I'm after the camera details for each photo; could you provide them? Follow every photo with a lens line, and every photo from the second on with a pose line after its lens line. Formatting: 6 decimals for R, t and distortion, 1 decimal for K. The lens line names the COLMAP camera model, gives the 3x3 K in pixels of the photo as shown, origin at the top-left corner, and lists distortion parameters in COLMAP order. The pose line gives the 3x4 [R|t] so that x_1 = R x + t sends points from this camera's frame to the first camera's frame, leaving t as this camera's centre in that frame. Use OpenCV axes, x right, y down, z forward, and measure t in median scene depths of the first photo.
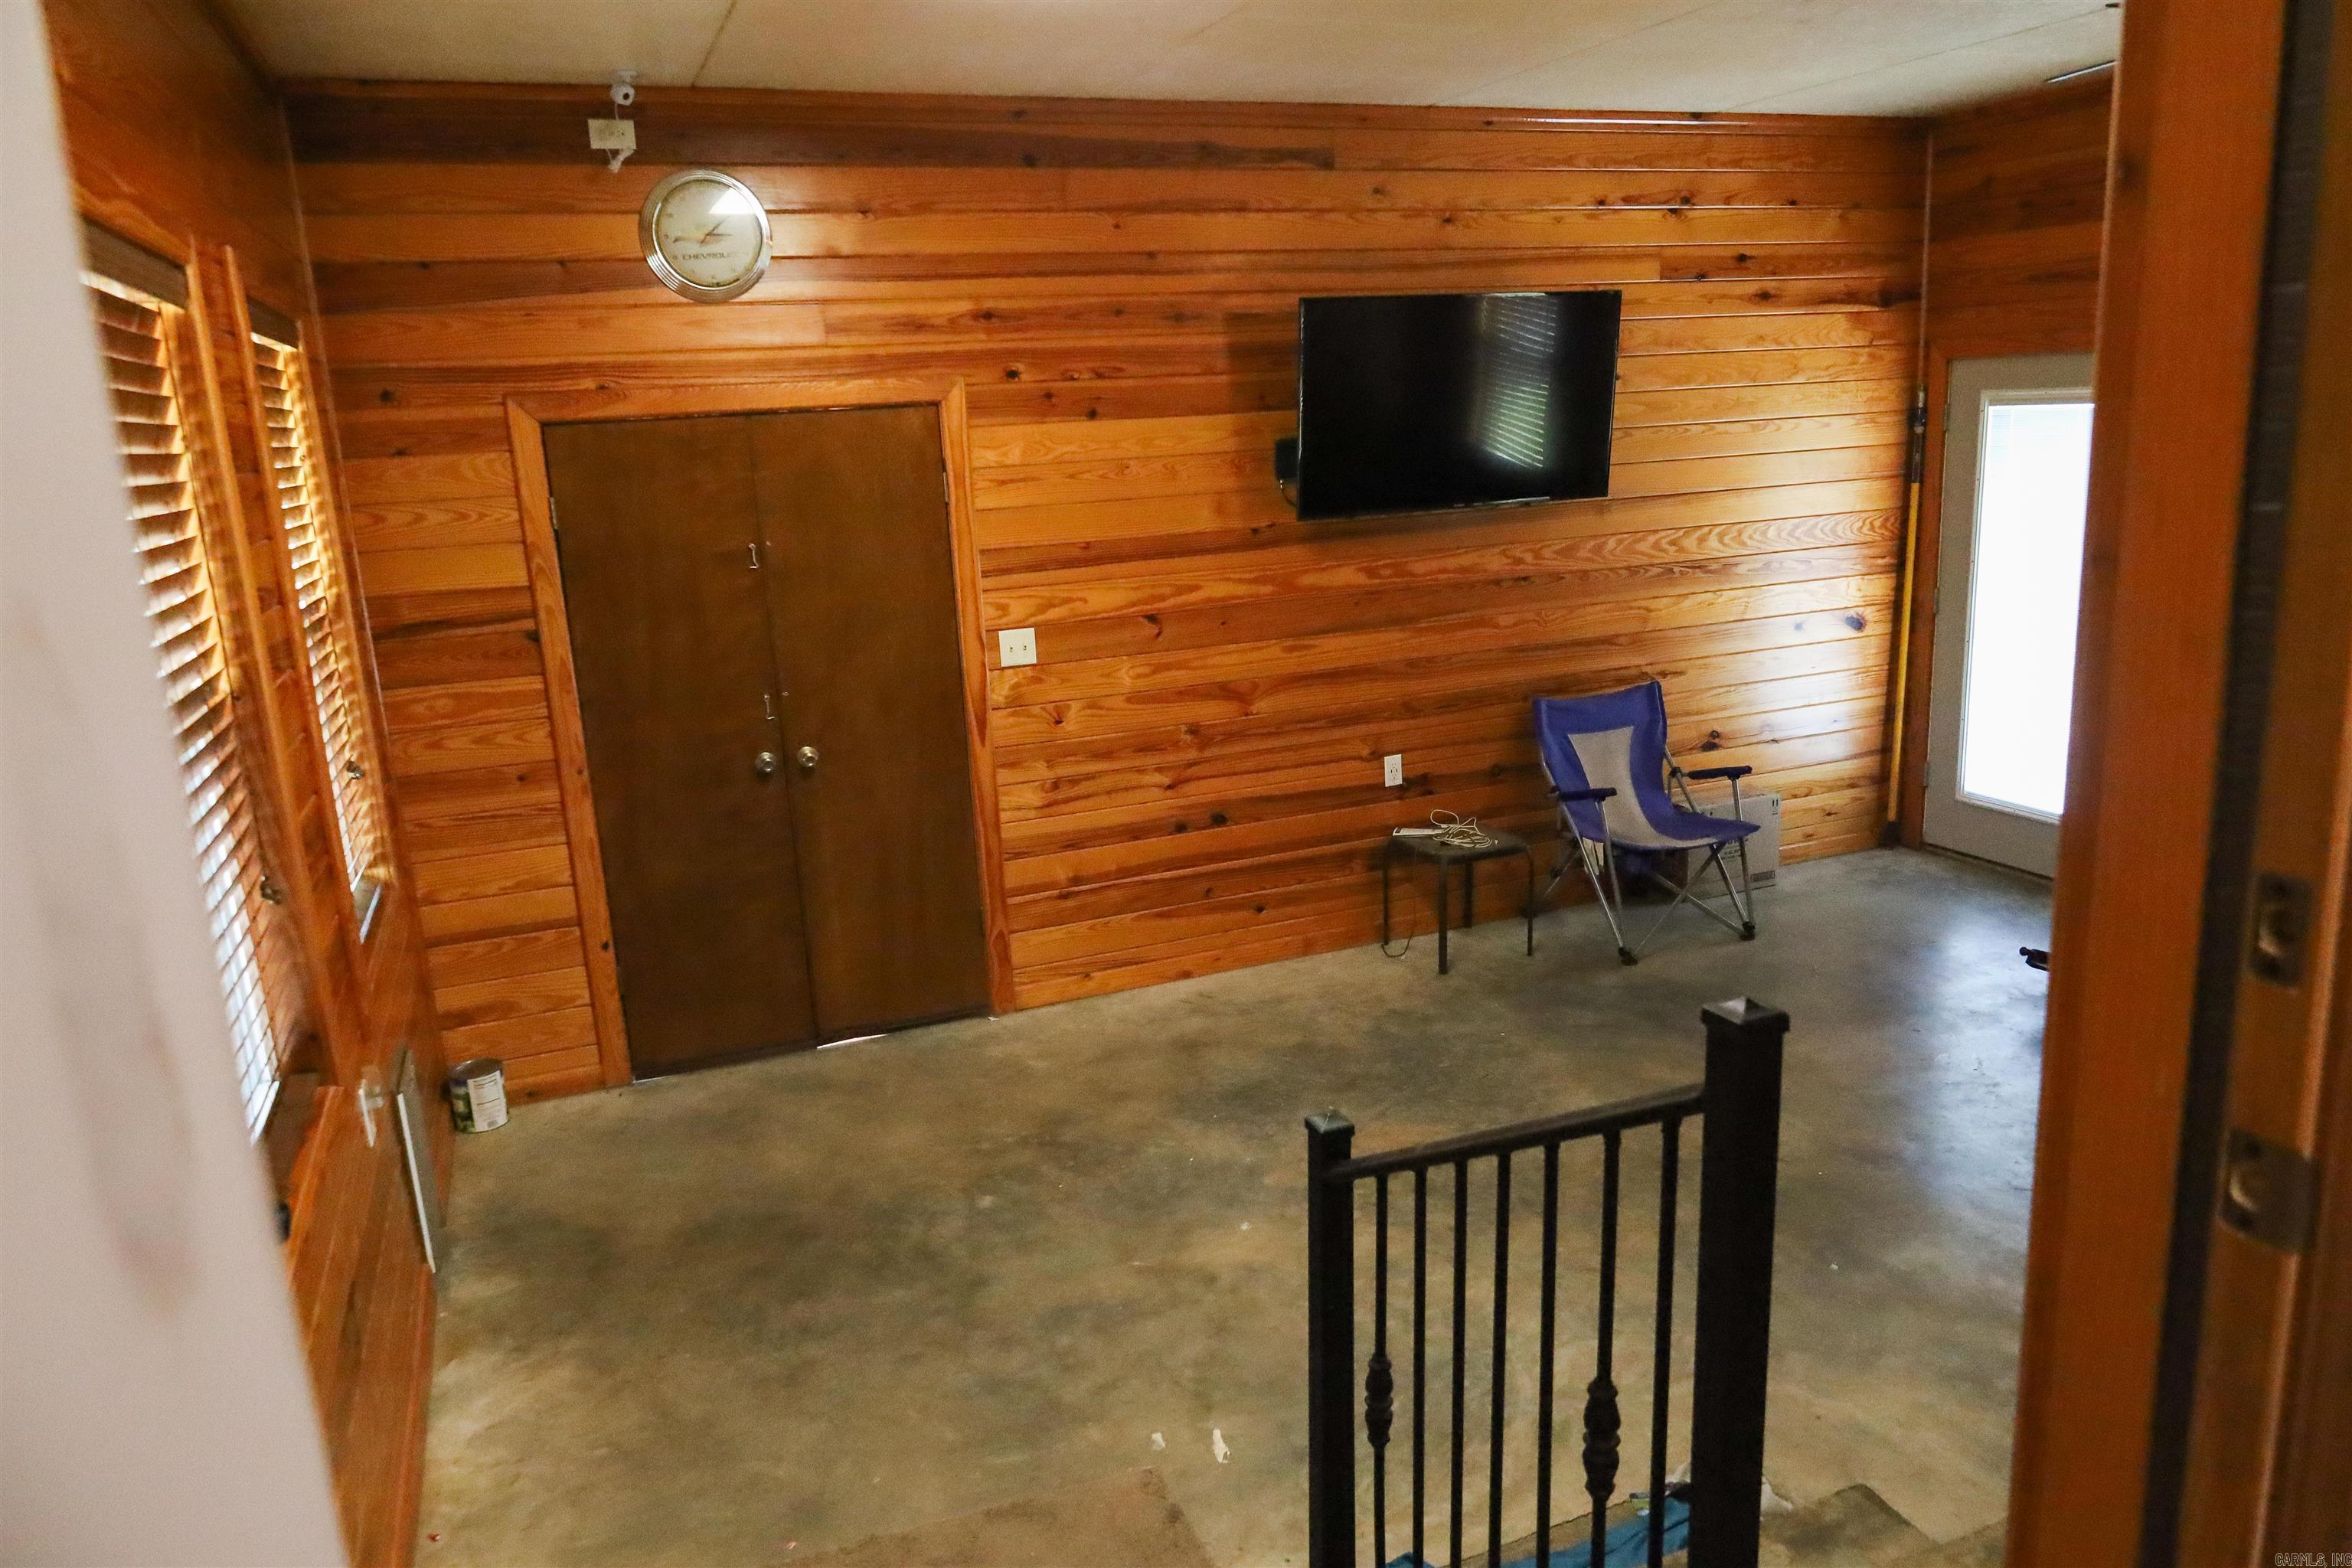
lens RADIAL K [[1600.3, 0, 1187.3], [0, 1600.3, 786.6], [0, 0, 1]] dist [-0.006440, -0.004147]
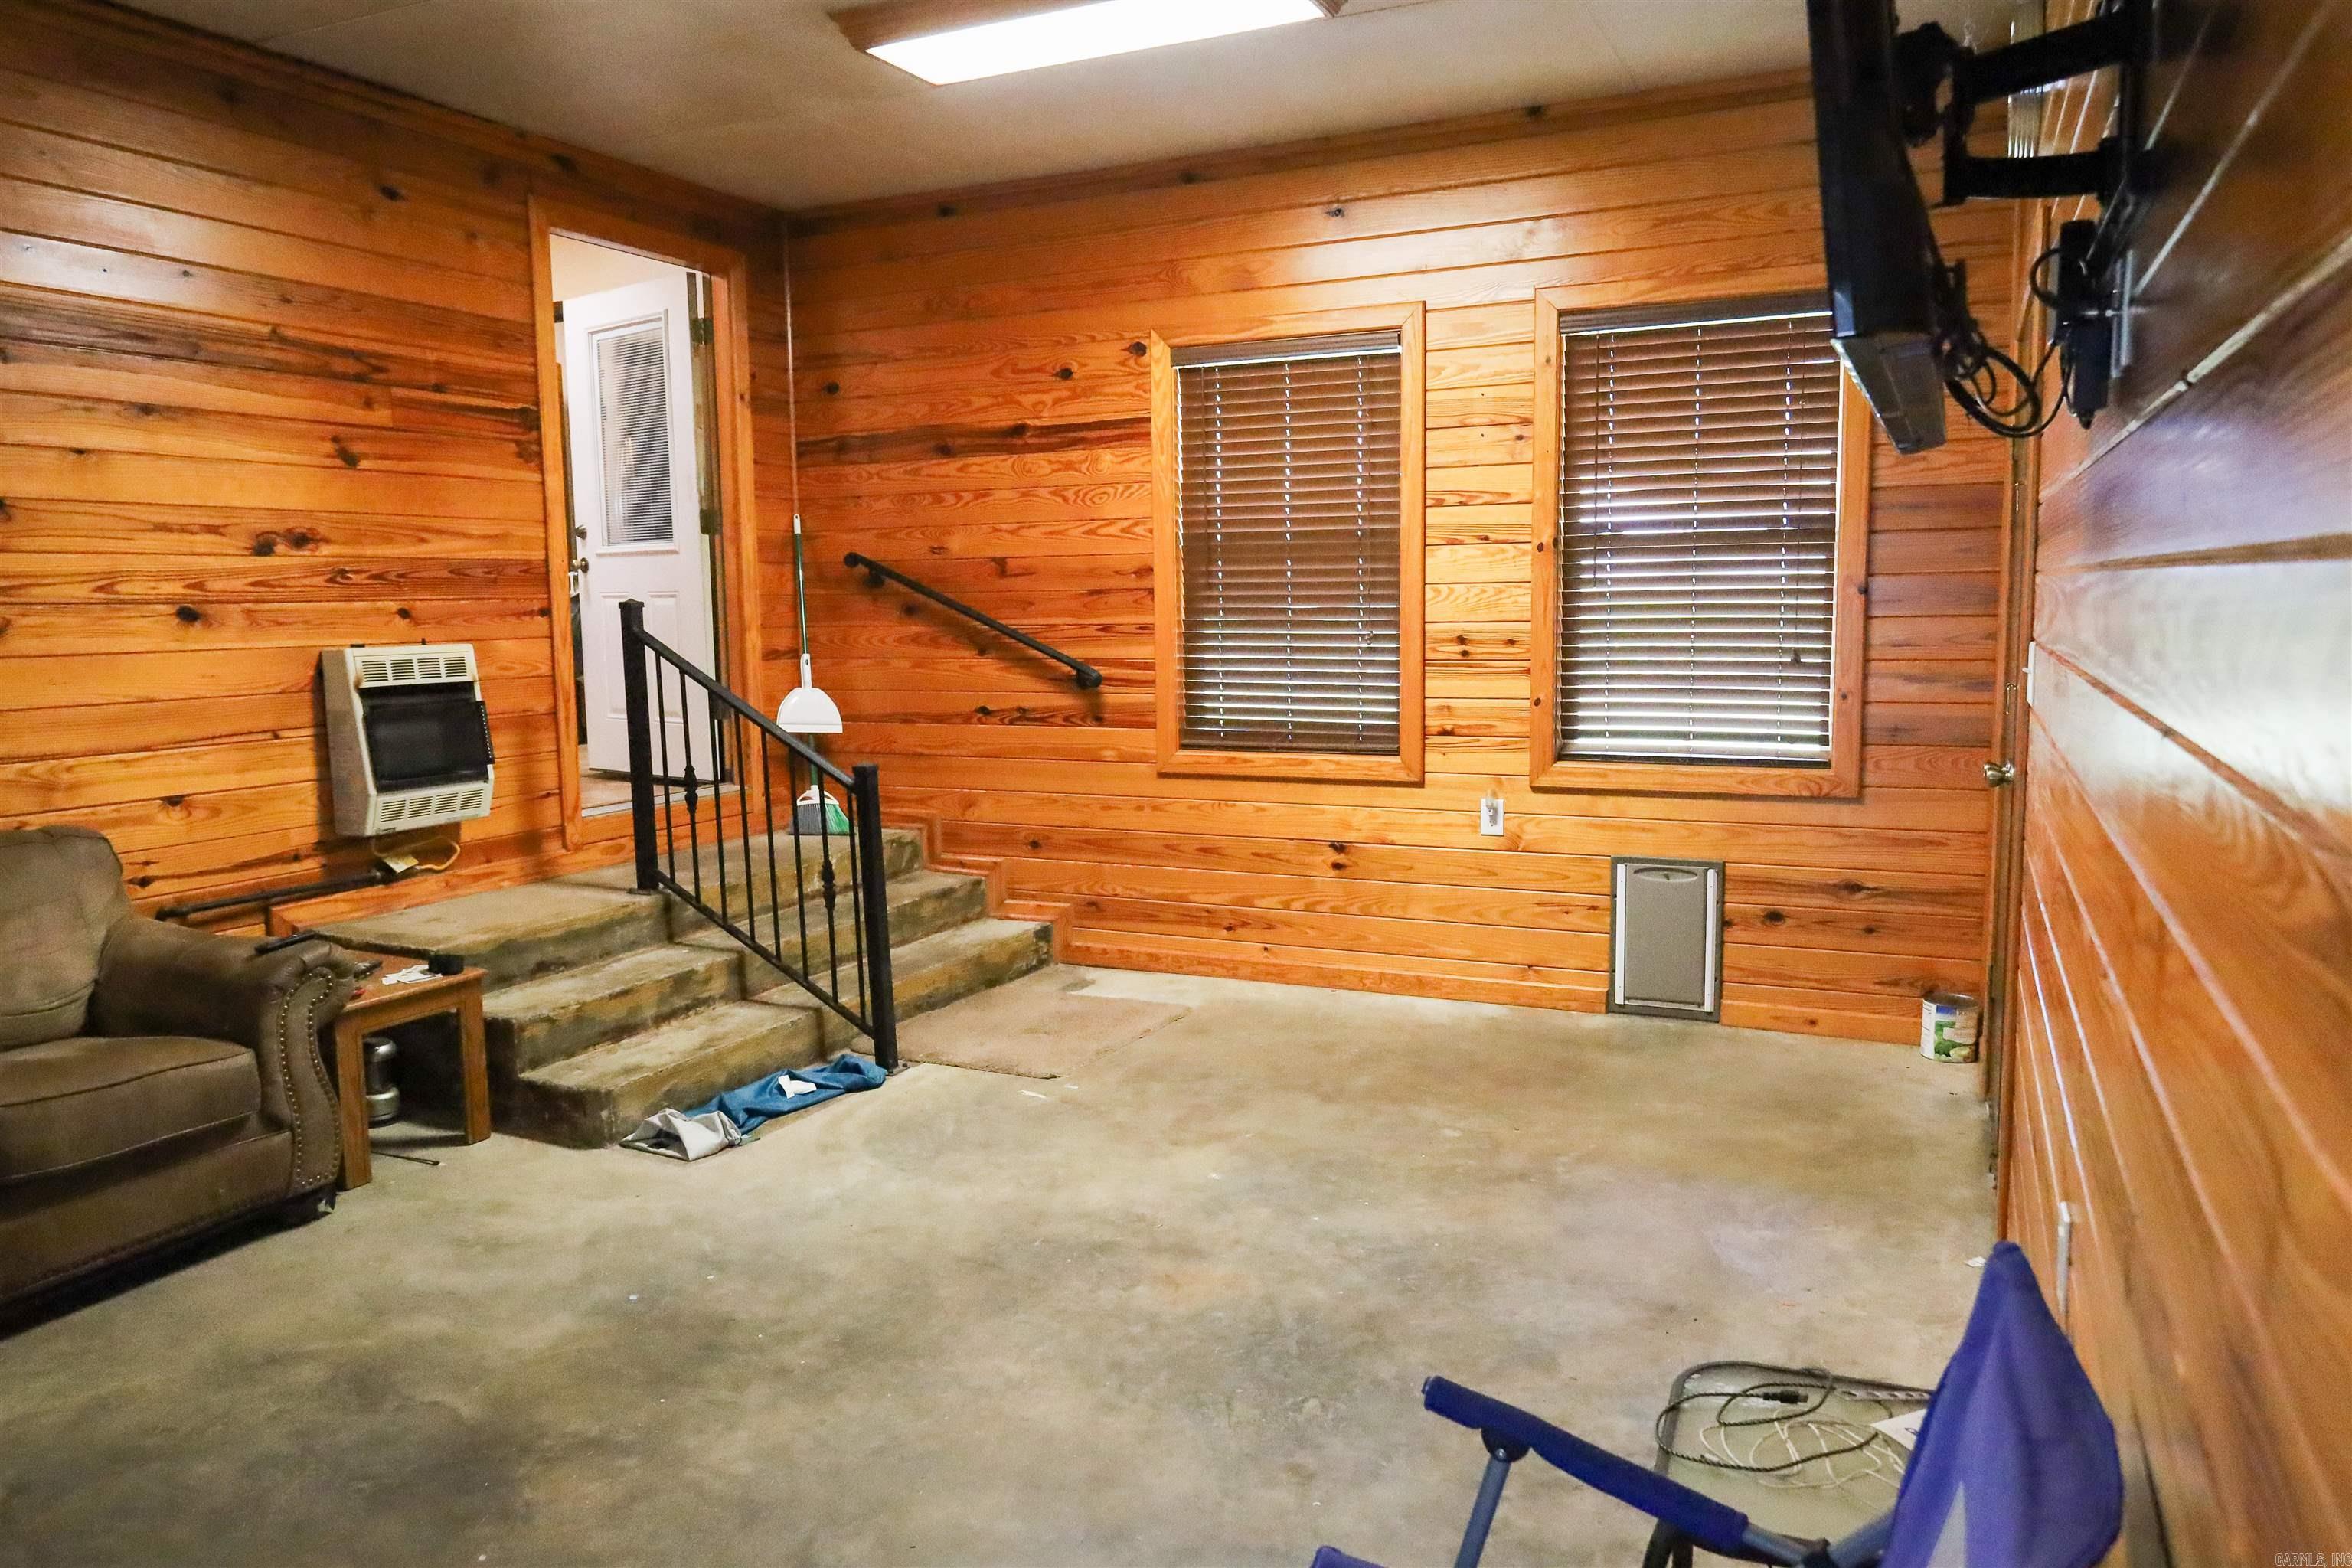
lens RADIAL K [[1597.0, 0, 1168.3], [0, 1597.0, 778.5], [0, 0, 1]] dist [-0.004691, -0.002316]
pose [[-0.746151, 0.137553, -0.651413, 0.628648], [-0.102010, 0.943251, 0.316024, -0.250448], [0.657916, 0.302252, -0.689776, 1.498134]]
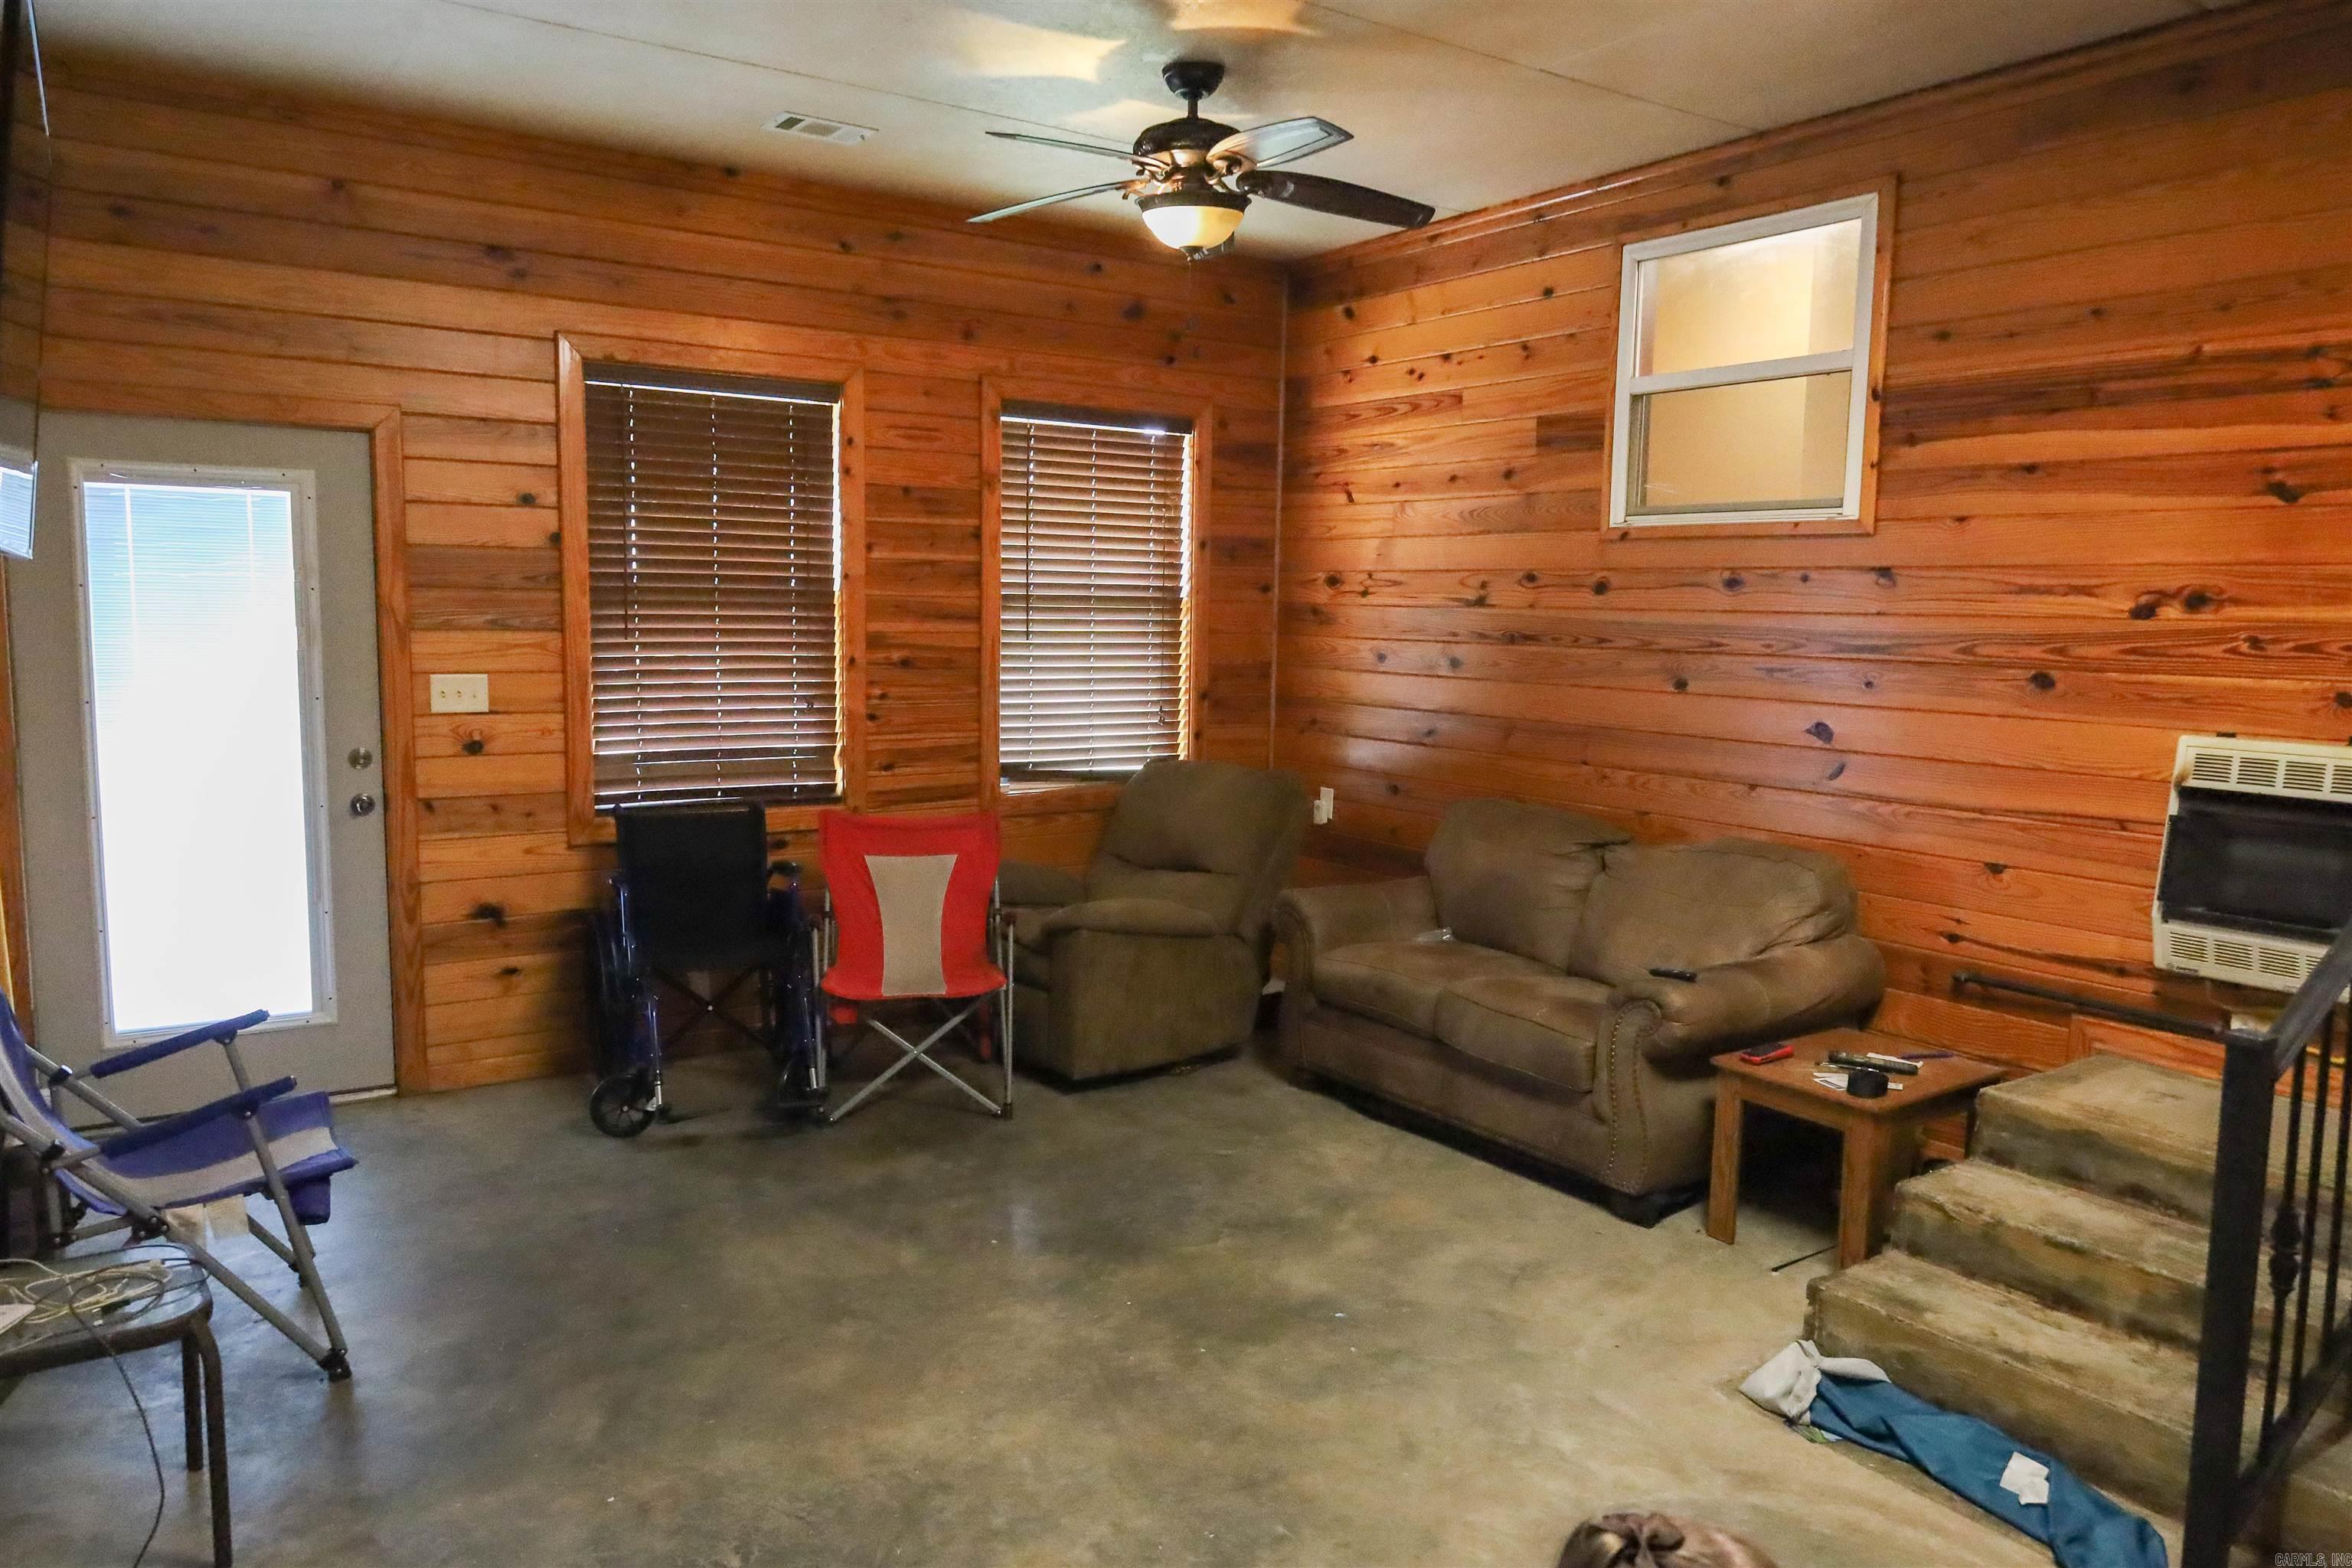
lens RADIAL K [[1600.3, 0, 1187.3], [0, 1600.3, 786.6], [0, 0, 1]] dist [-0.006440, -0.004147]
pose [[-0.209839, -0.063227, 0.975690, -0.432398], [0.216437, 0.970146, 0.109416, -0.117247], [-0.953479, 0.234135, -0.189889, 1.036994]]
